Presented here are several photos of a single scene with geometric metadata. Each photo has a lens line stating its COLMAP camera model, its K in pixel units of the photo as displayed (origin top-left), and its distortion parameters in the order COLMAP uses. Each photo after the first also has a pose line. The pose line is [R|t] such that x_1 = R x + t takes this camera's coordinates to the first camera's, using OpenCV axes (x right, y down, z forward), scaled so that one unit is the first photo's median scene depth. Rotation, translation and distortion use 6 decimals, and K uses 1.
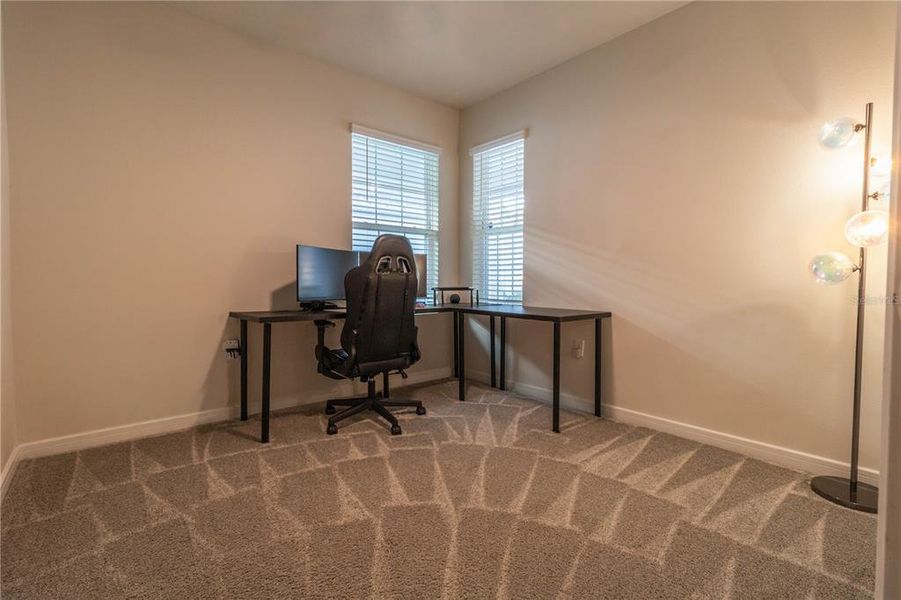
lens RADIAL K [[413.9, 0, 451.2], [0, 413.9, 291.4], [0, 0, 1]] dist [0.001098, 0.000047]
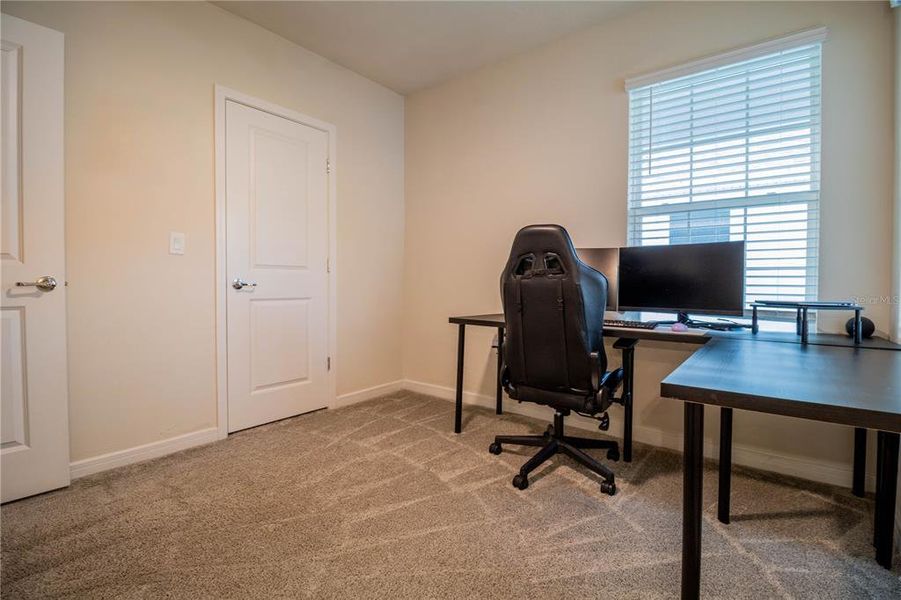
lens RADIAL K [[413.9, 0, 451.2], [0, 413.9, 291.4], [0, 0, 1]] dist [0.001098, 0.000047]
pose [[0.198481, 0.017805, -0.979943, 0.618381], [-0.029428, 0.999492, 0.012199, -0.023470], [0.979663, 0.026416, 0.198904, 0.750847]]
